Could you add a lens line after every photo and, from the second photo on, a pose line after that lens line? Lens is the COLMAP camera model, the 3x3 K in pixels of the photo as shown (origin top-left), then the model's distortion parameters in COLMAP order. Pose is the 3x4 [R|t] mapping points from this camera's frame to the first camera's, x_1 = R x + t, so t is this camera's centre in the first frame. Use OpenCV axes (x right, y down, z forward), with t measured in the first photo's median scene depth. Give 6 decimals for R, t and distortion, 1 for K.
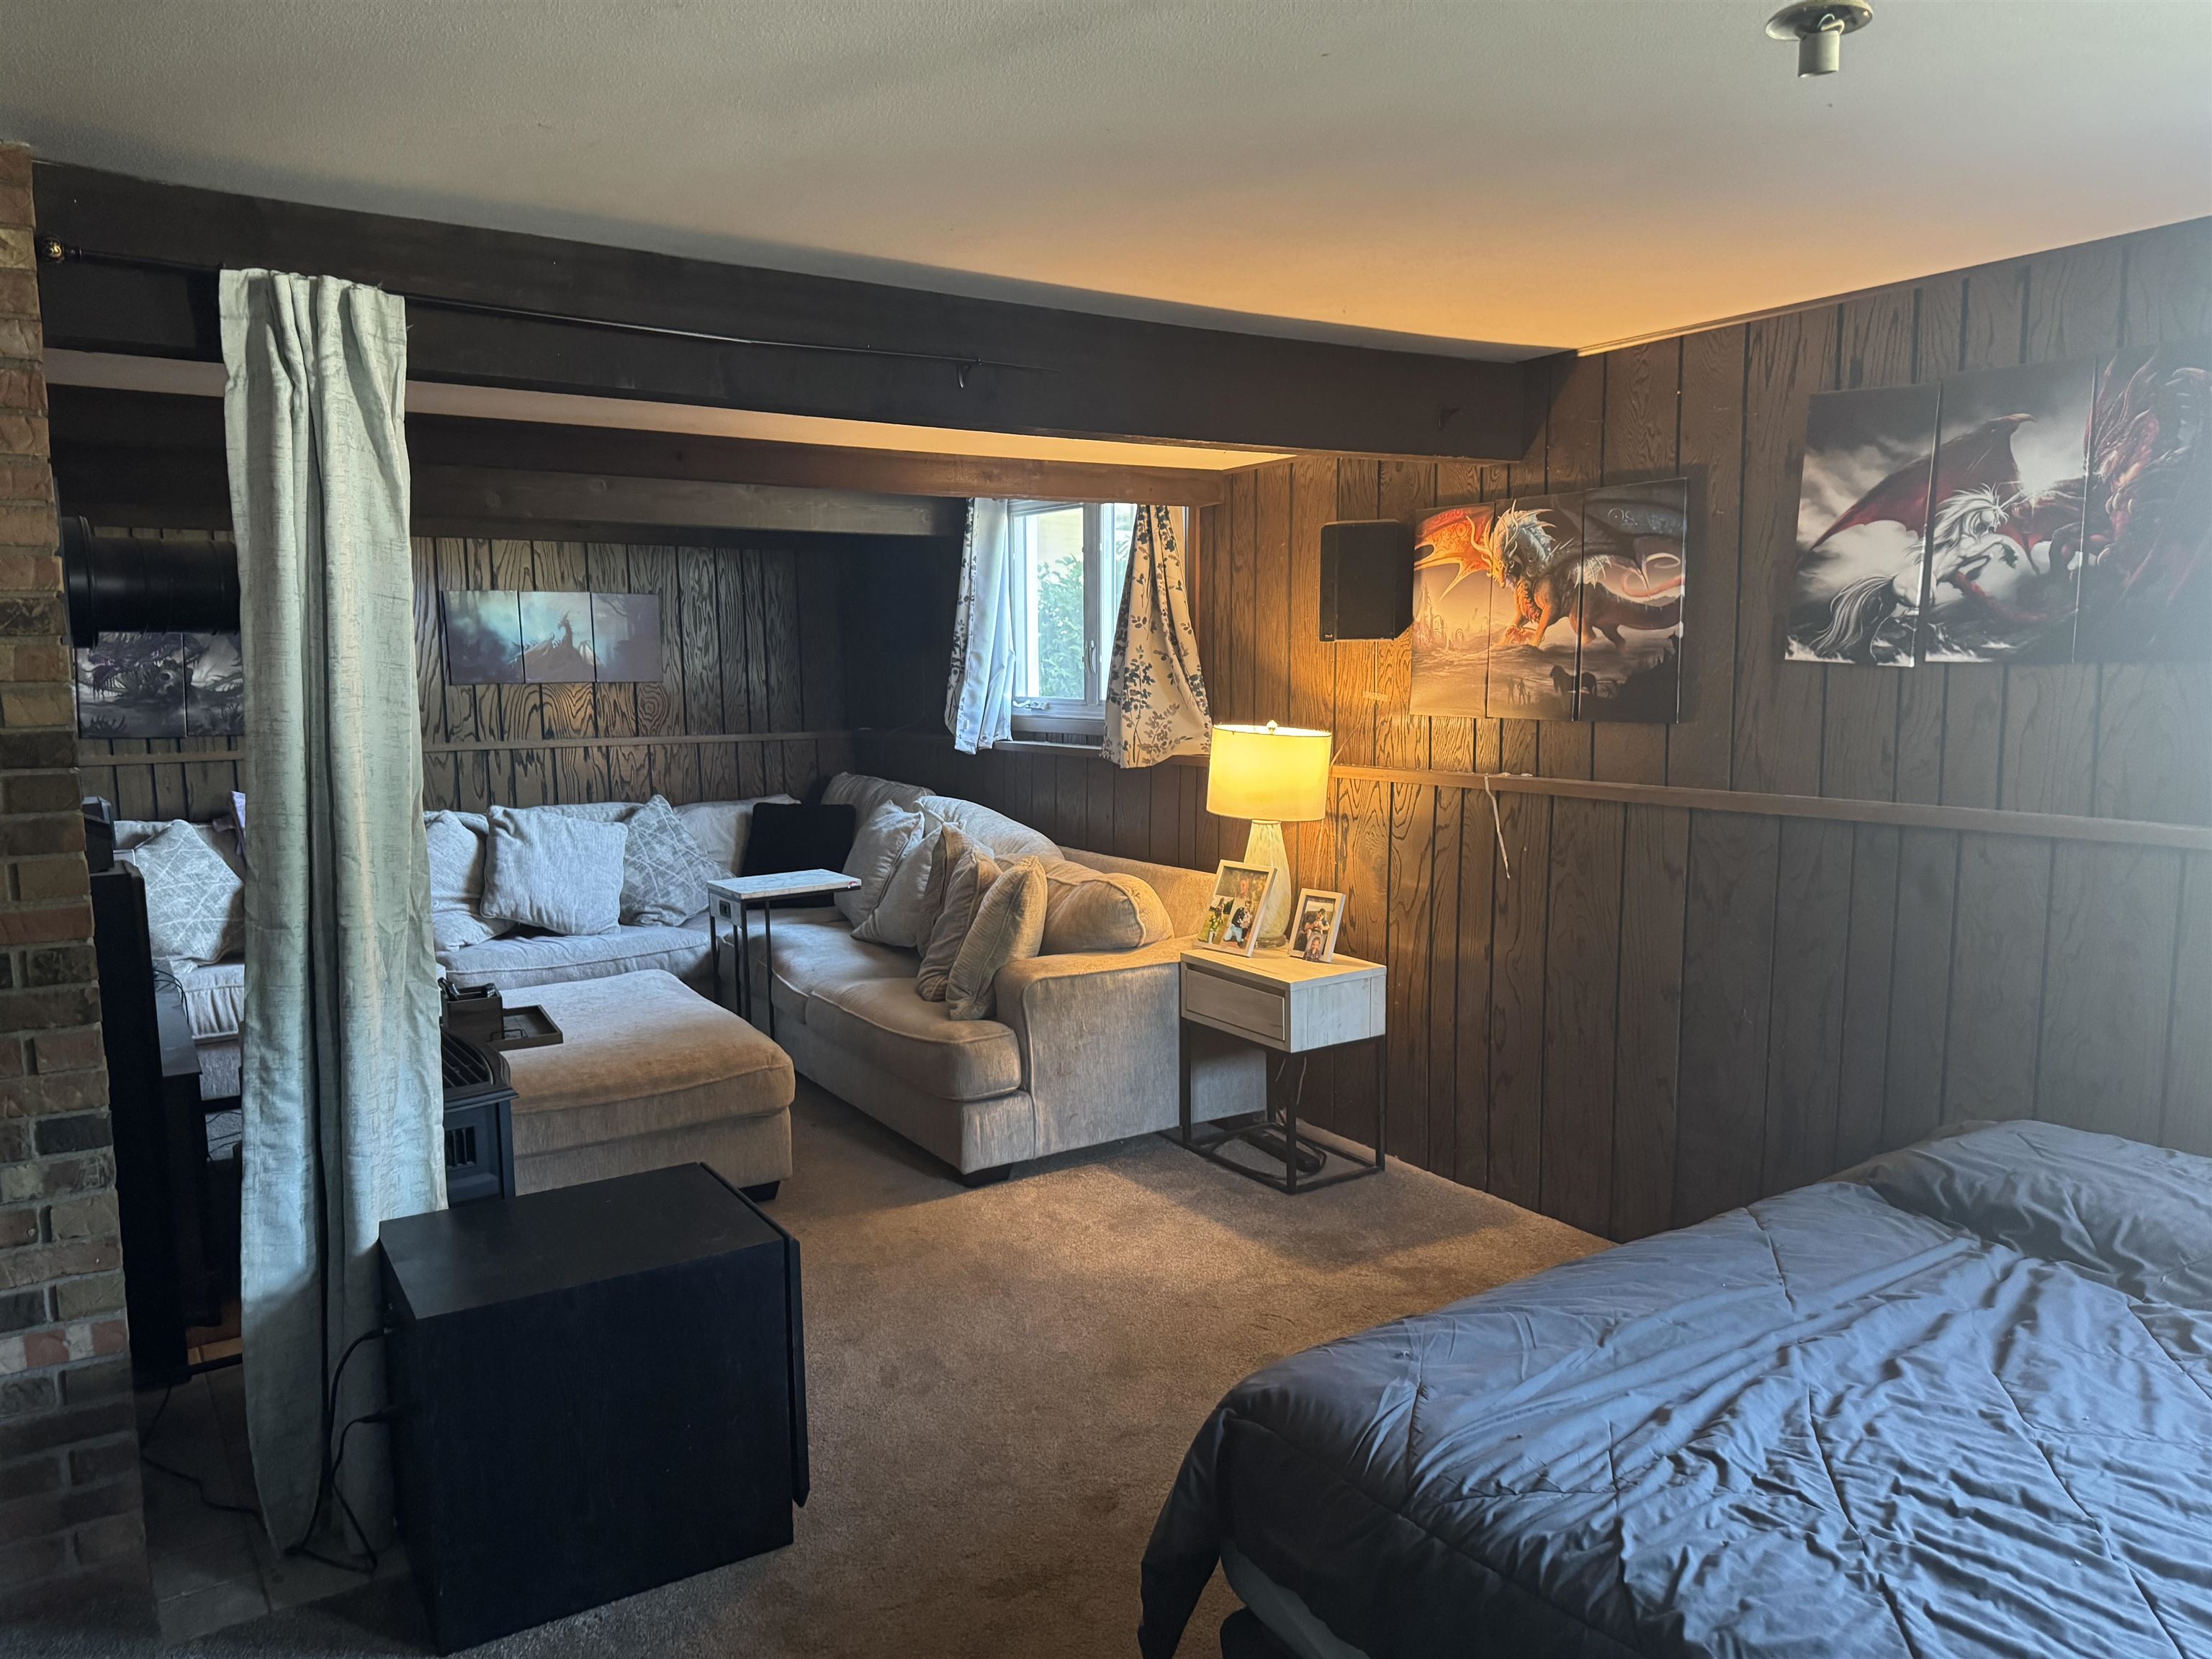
lens RADIAL K [[1497.8, 0, 1108.0], [0, 1497.8, 825.3], [0, 0, 1]] dist [-0.003208, -0.004956]
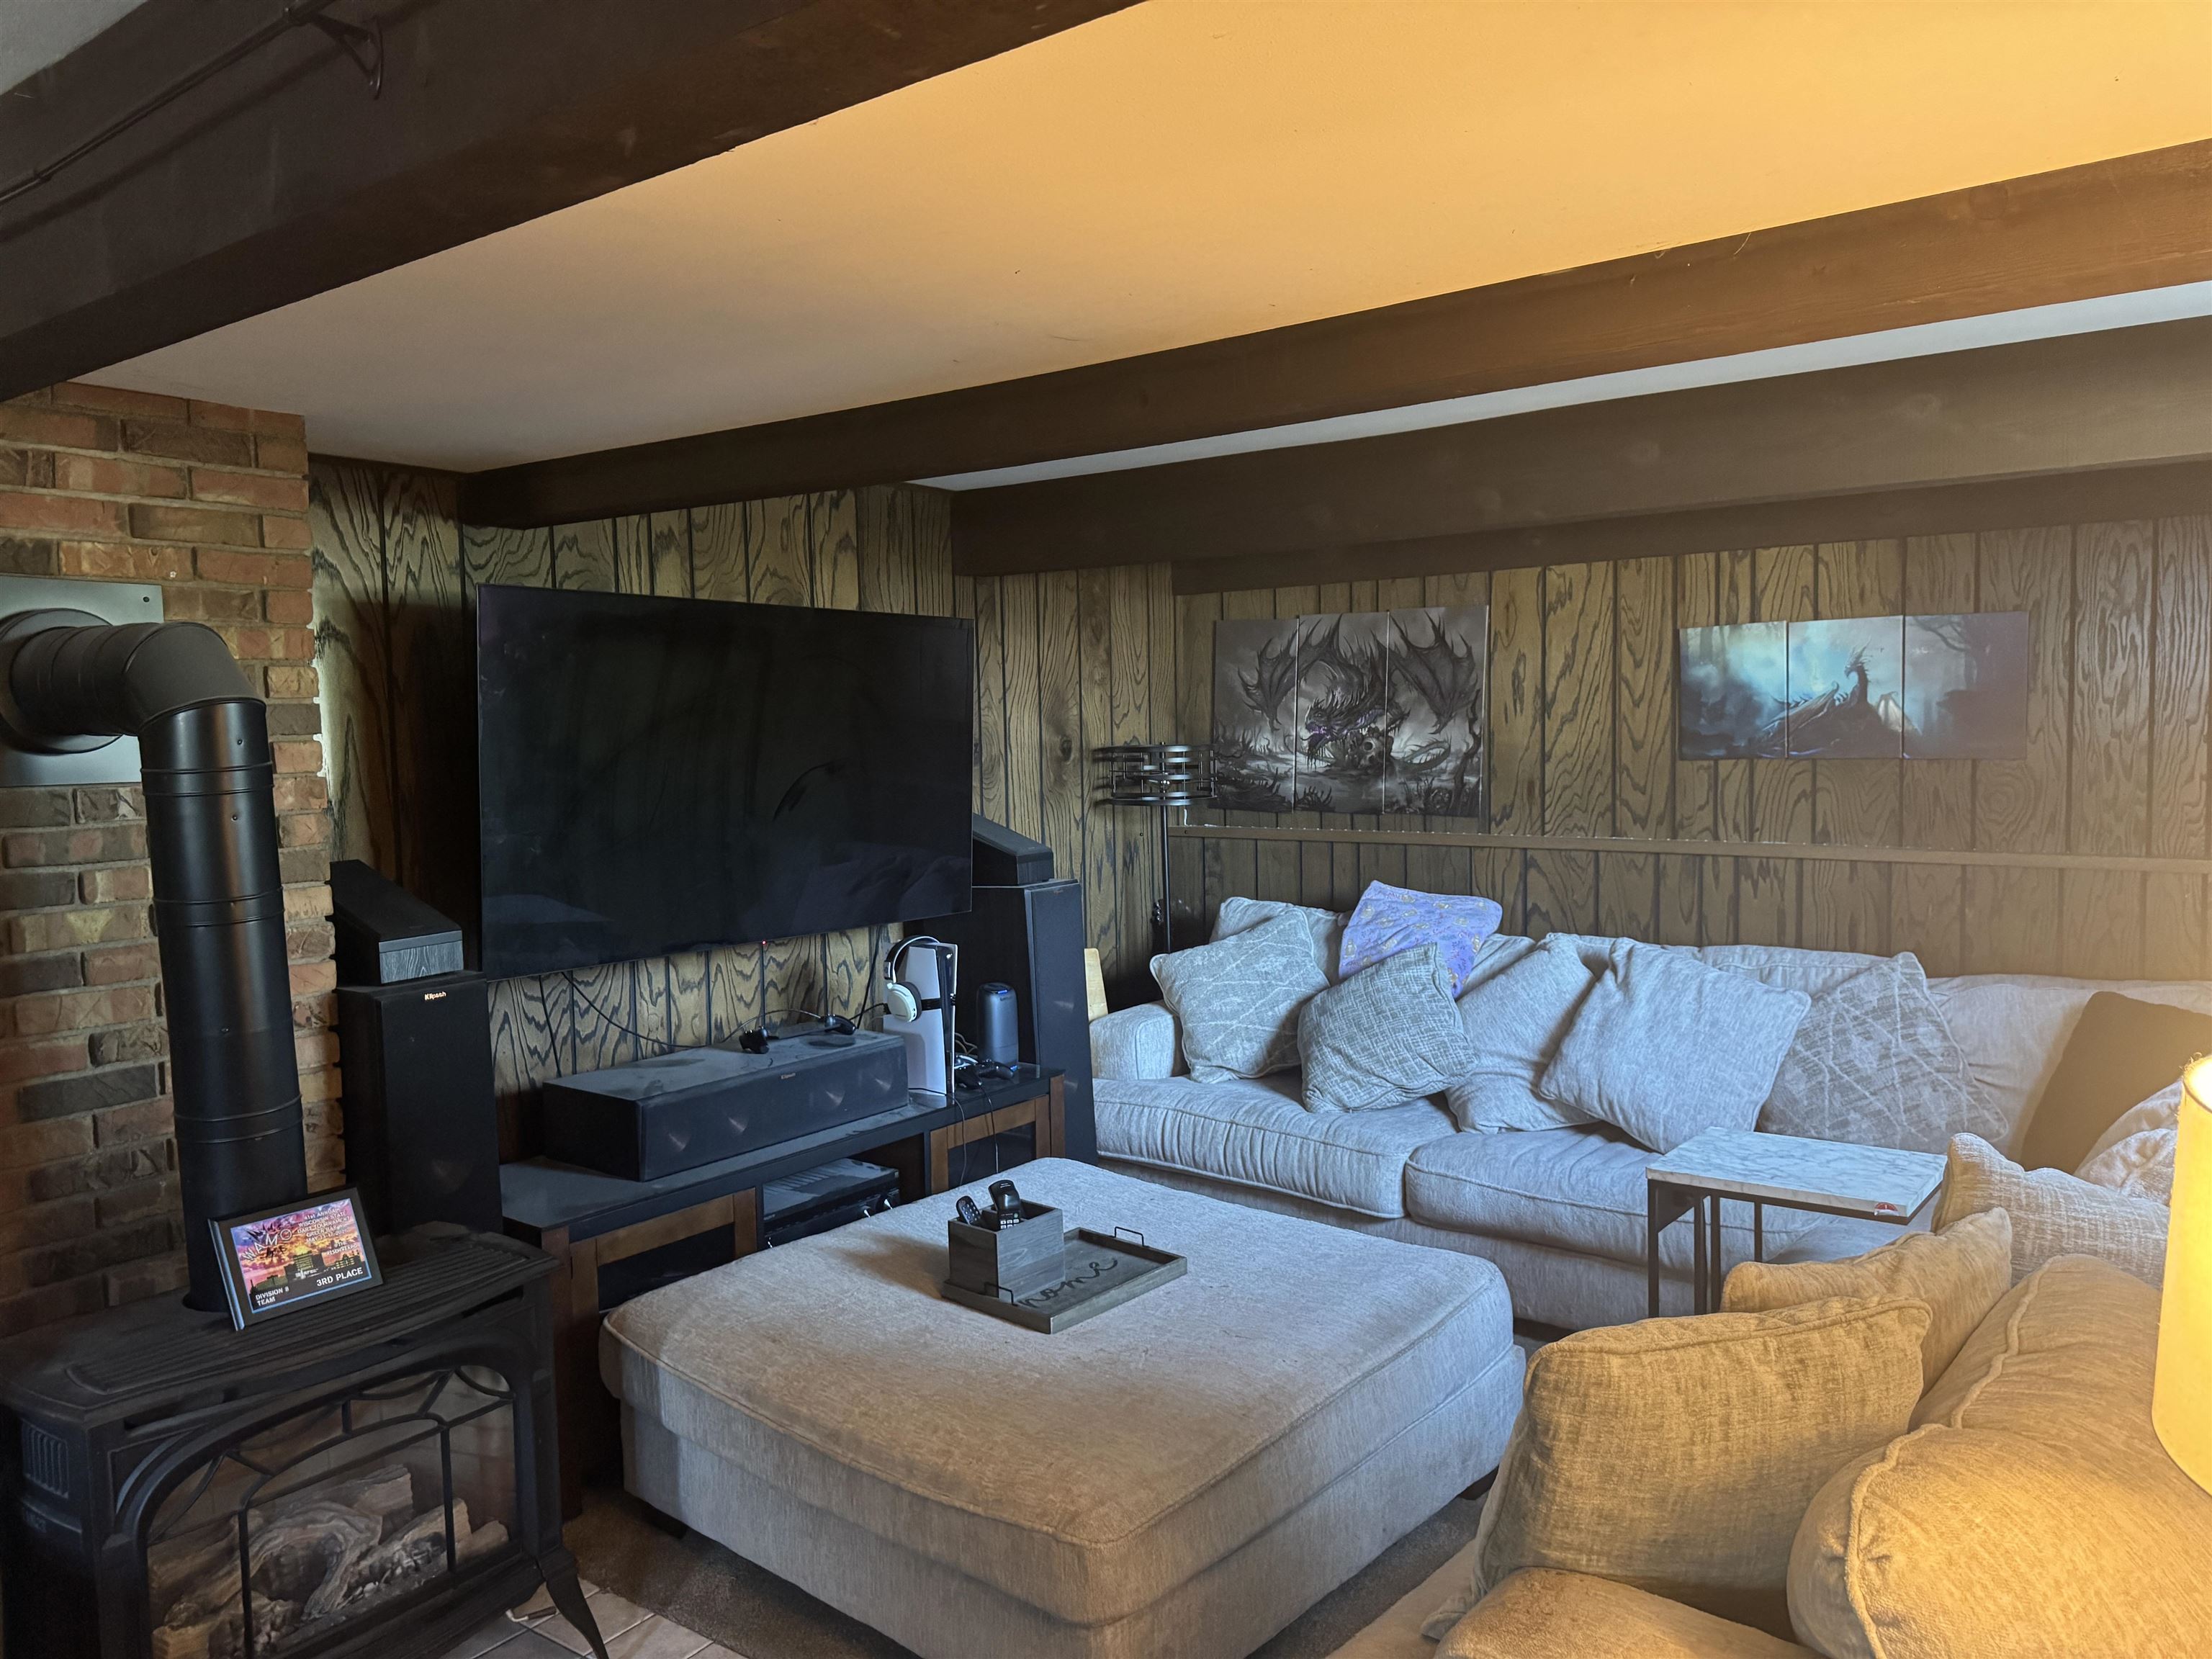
lens RADIAL K [[1497.8, 0, 1105.2], [0, 1497.8, 828.3], [0, 0, 1]] dist [-0.003208, -0.004956]
pose [[0.321922, 0.064061, -0.944597, 0.151022], [-0.091904, 0.995111, 0.036166, -0.061580], [0.942295, 0.075169, 0.326235, 0.509379]]
